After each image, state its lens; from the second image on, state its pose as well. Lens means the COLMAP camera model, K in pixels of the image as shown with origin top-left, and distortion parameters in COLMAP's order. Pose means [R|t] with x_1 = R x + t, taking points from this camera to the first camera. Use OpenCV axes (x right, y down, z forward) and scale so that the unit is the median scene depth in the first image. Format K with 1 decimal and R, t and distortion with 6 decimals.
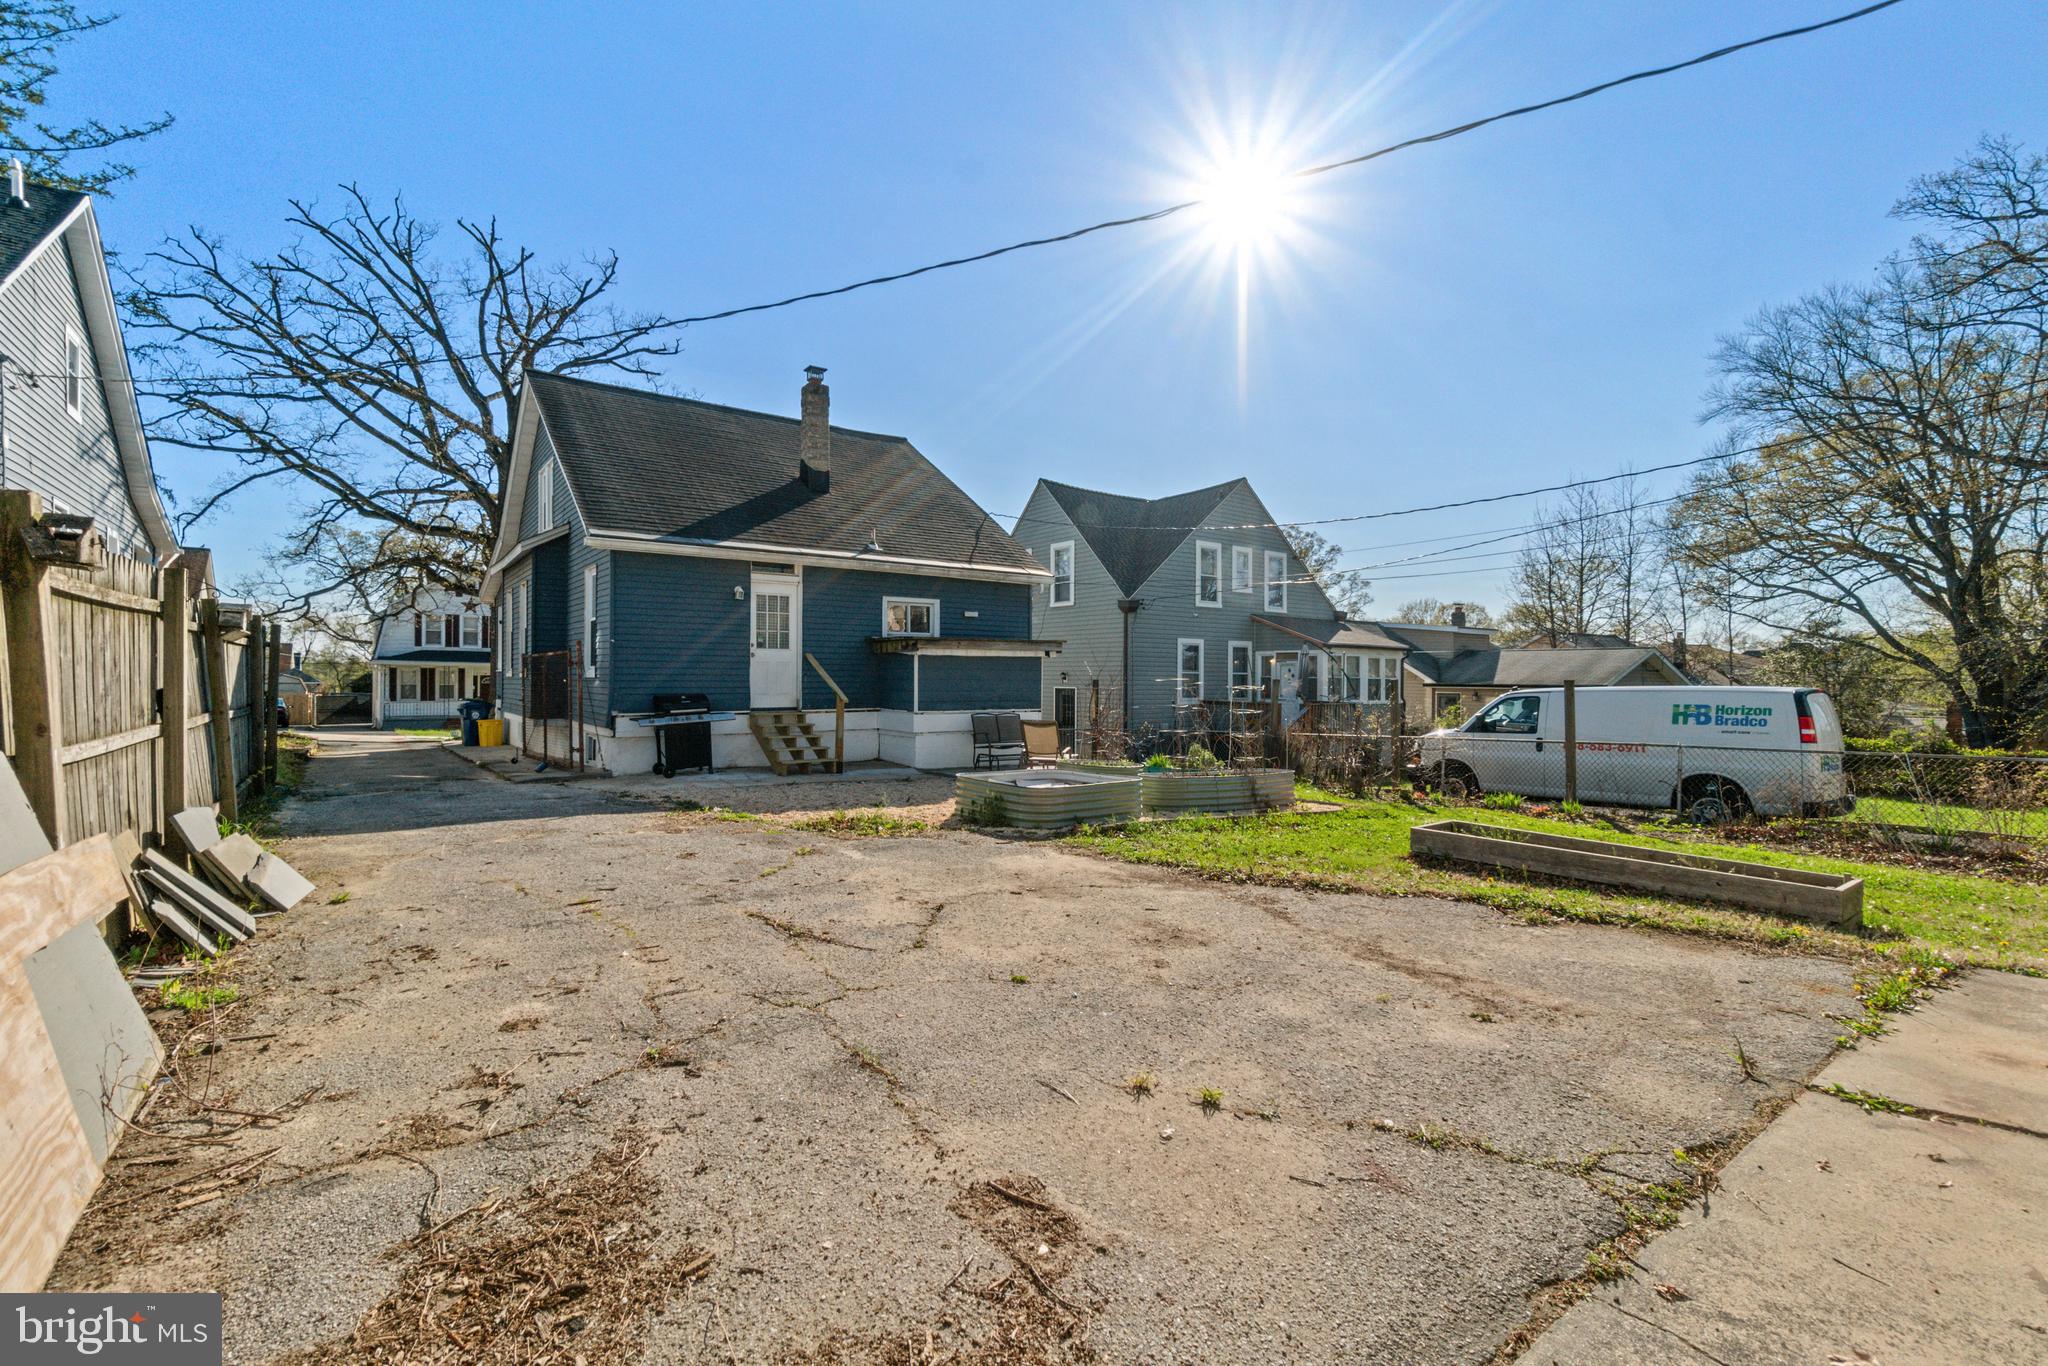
lens RADIAL K [[885.8, 0, 1019.7], [0, 885.8, 690.3], [0, 0, 1]] dist [-0.011736, 0.002453]
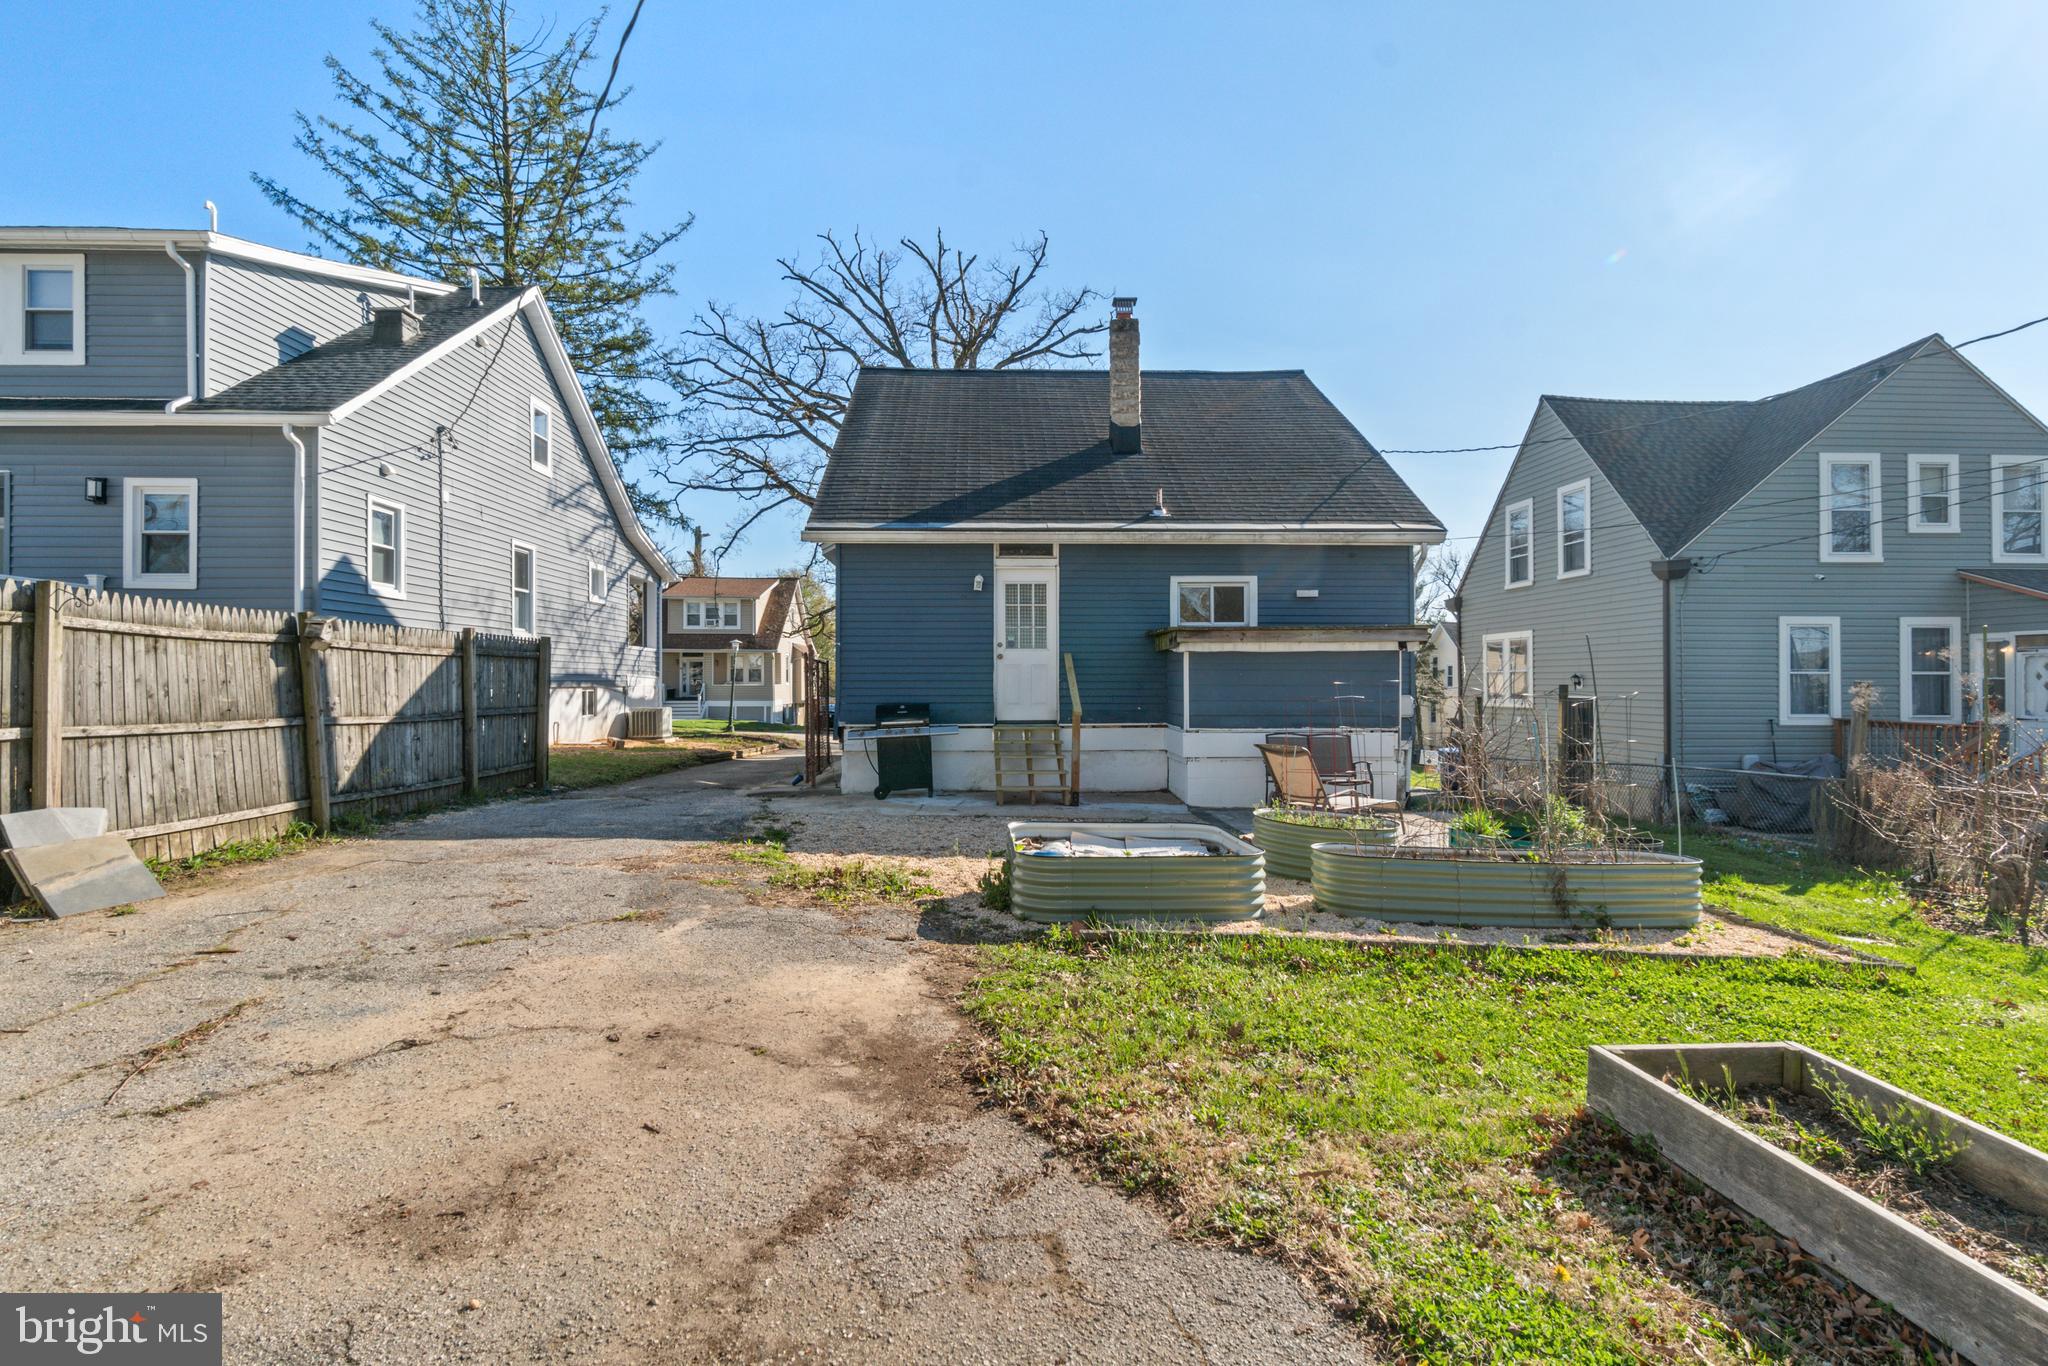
lens RADIAL K [[994.8, 0, 1026.6], [0, 994.8, 681.9], [0, 0, 1]] dist [-0.000101, -0.000986]
pose [[0.822066, -0.006829, -0.569351, 0.229523], [-0.003673, 0.999844, -0.017296, -0.000057], [0.569381, 0.016310, 0.821912, 0.227441]]
